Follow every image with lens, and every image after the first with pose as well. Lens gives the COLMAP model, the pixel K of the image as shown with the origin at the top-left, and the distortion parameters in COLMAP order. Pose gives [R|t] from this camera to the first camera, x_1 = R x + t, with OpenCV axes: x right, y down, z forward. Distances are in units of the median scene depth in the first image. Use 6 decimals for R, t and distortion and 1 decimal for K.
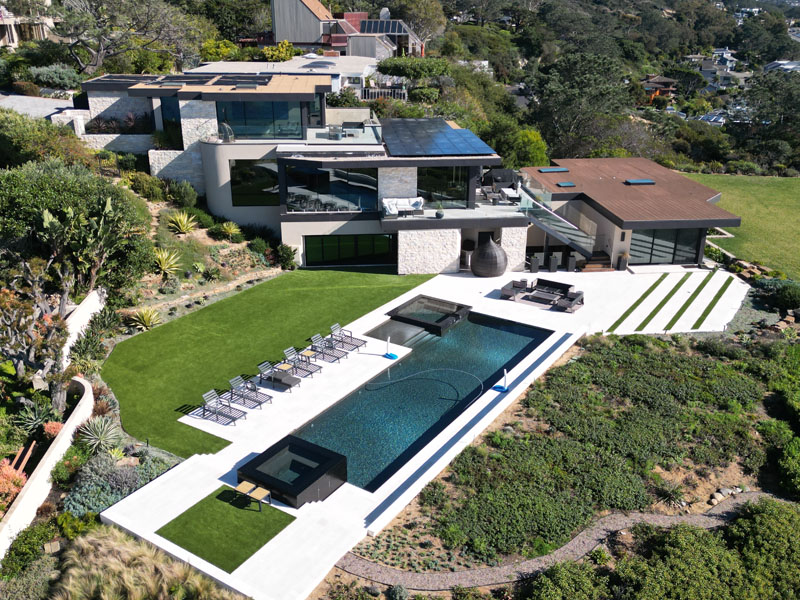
lens RADIAL K [[728.2, 0, 400.0], [0, 728.2, 300.0], [0, 0, 1]] dist [0.092771, -0.116532]
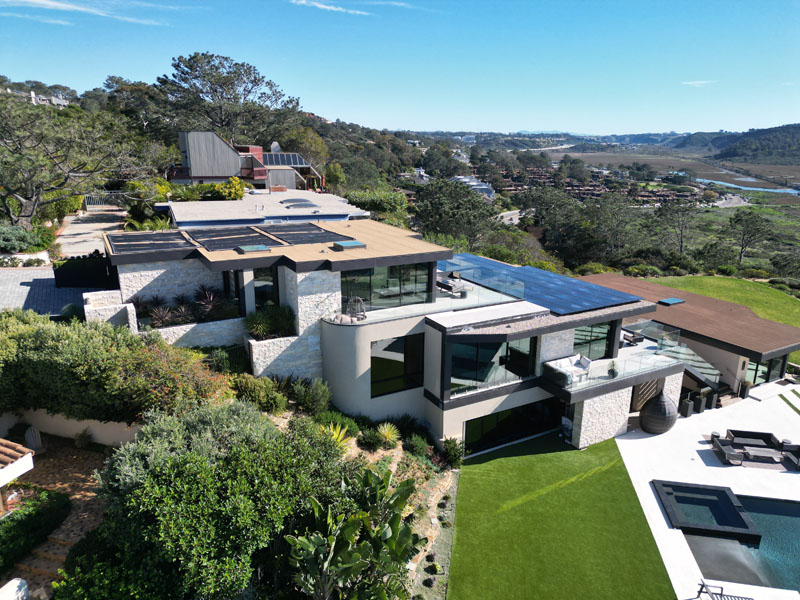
lens RADIAL K [[557.9, 0, 400.0], [0, 557.9, 300.0], [0, 0, 1]] dist [0.065616, -0.063921]
pose [[0.916365, -0.106746, 0.385851, -0.431594], [0.143362, 0.987379, -0.067313, -0.193487], [-0.373796, 0.116999, 0.920102, 0.448232]]
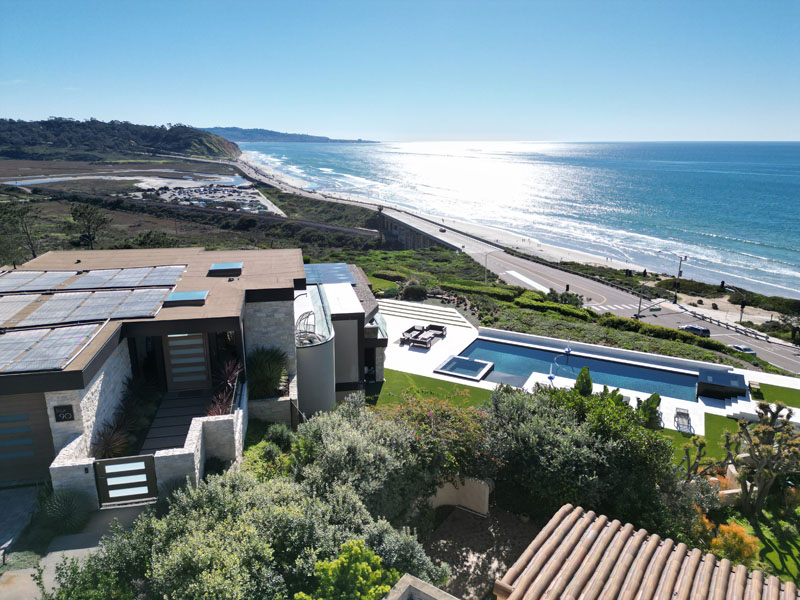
lens RADIAL K [[557.9, 0, 400.0], [0, 557.9, 300.0], [0, 0, 1]] dist [0.065616, -0.063921]
pose [[-0.104129, -0.276340, 0.955402, -0.777639], [0.359476, 0.885224, 0.295221, -0.384143], [-0.927326, 0.374185, 0.007161, 0.923544]]
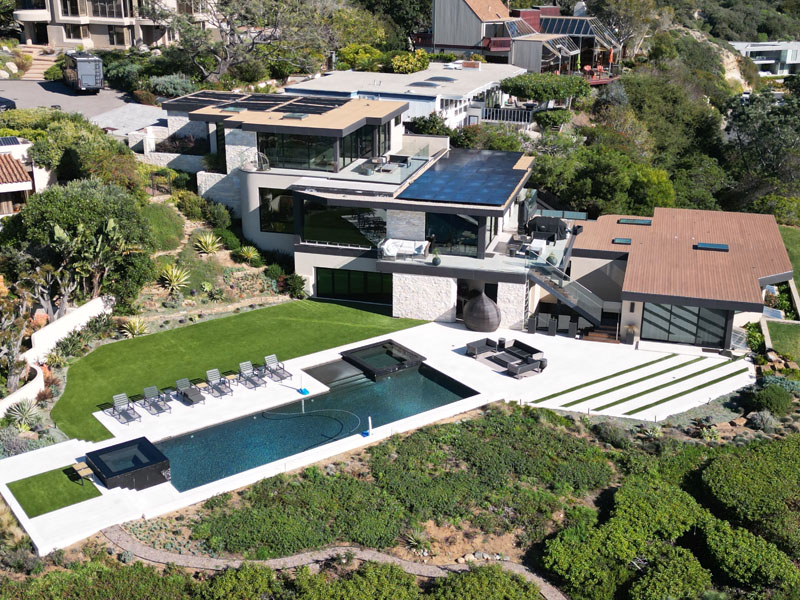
lens RADIAL K [[958.6, 0, 400.0], [0, 958.6, 300.0], [0, 0, 1]] dist [0.187470, -0.563586]
pose [[0.937037, 0.121730, -0.327329, 0.429033], [-0.132142, 0.991184, -0.009671, -0.046254], [0.323266, 0.052316, 0.944861, -0.225577]]
